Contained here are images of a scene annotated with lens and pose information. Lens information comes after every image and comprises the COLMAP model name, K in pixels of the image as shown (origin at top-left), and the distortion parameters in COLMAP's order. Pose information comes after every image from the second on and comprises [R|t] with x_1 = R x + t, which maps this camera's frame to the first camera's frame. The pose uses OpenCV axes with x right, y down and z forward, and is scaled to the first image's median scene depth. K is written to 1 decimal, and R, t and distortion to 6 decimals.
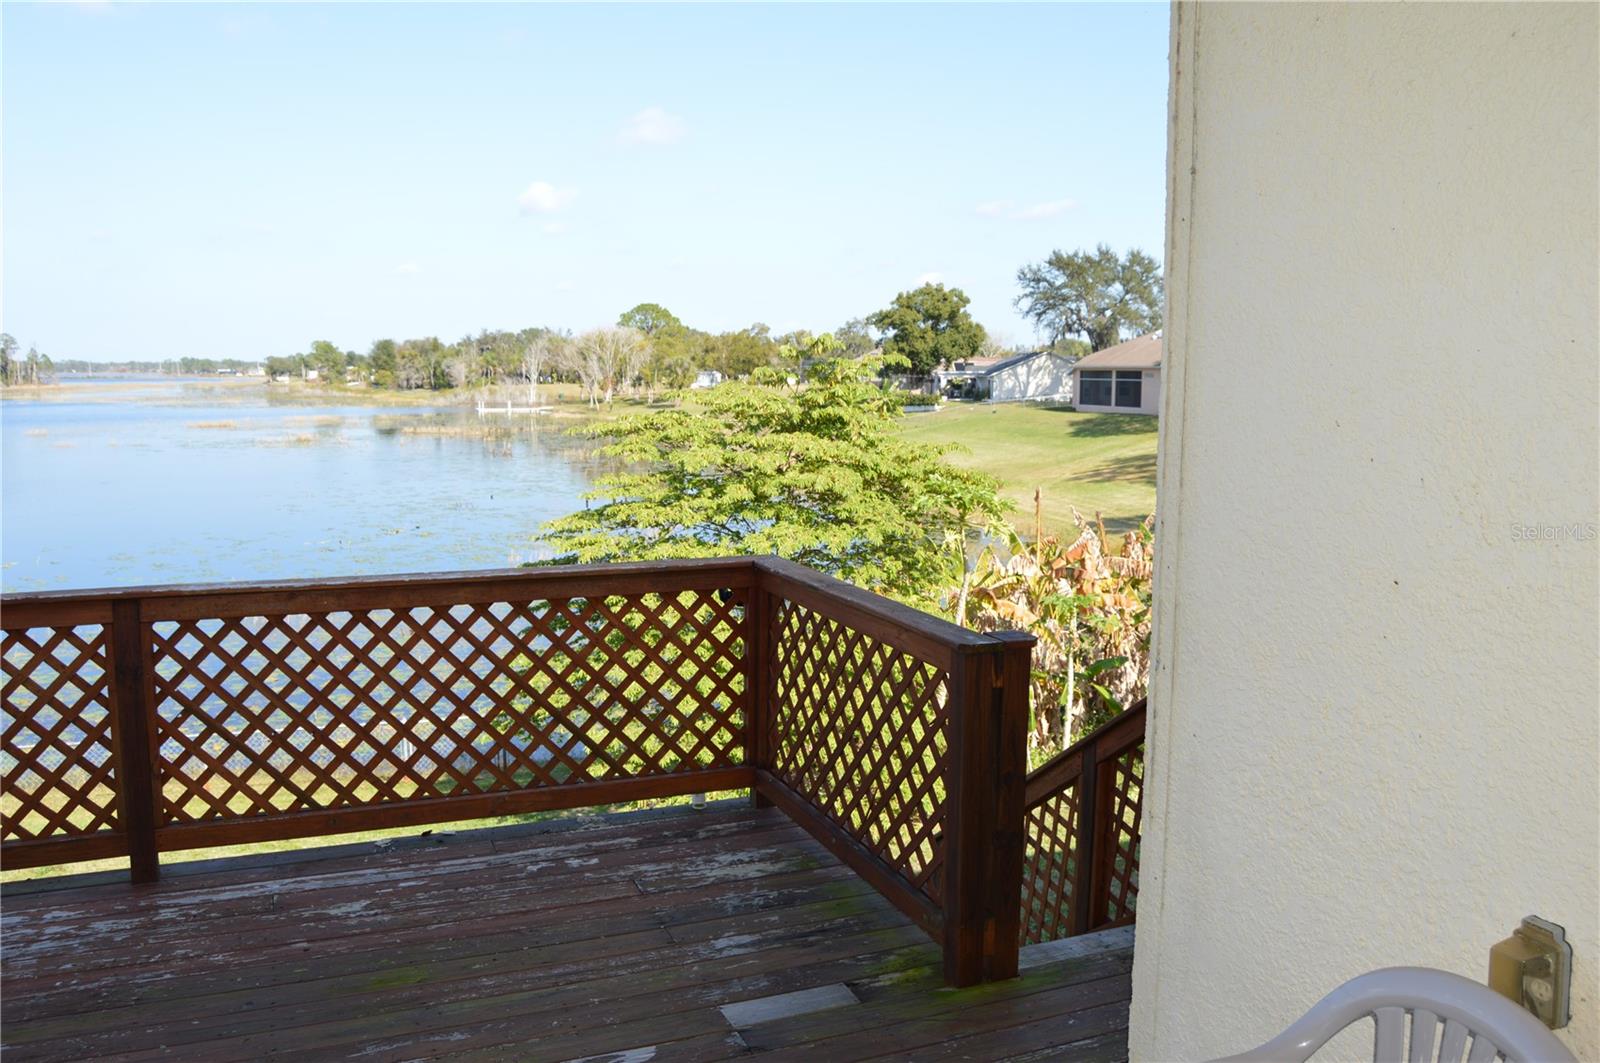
lens RADIAL K [[1268.0, 0, 790.4], [0, 1268.0, 531.1], [0, 0, 1]] dist [-0.101661, 0.041139]
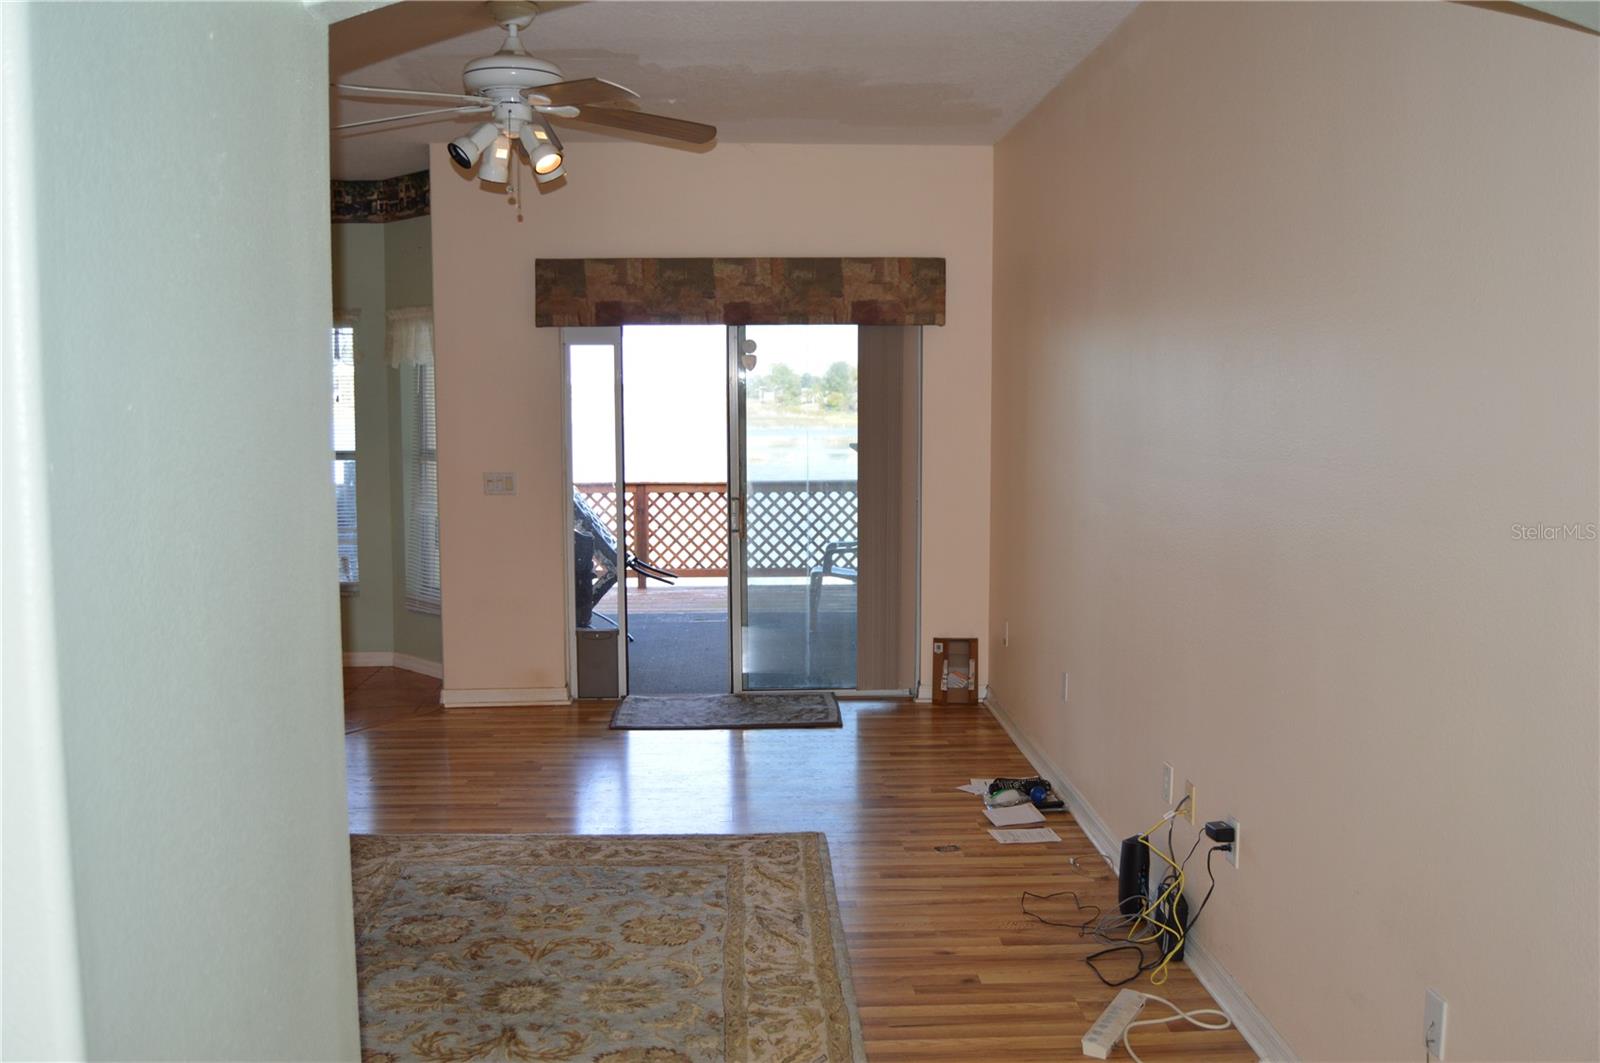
lens RADIAL K [[1360.5, 0, 795.2], [0, 1360.5, 528.9], [0, 0, 1]] dist [-0.015306, 0.006090]
pose [[0.940744, 0.023408, -0.338308, 0.230953], [-0.031989, 0.999292, -0.019811, 0.056291], [0.337605, 0.029459, 0.940827, -0.490886]]
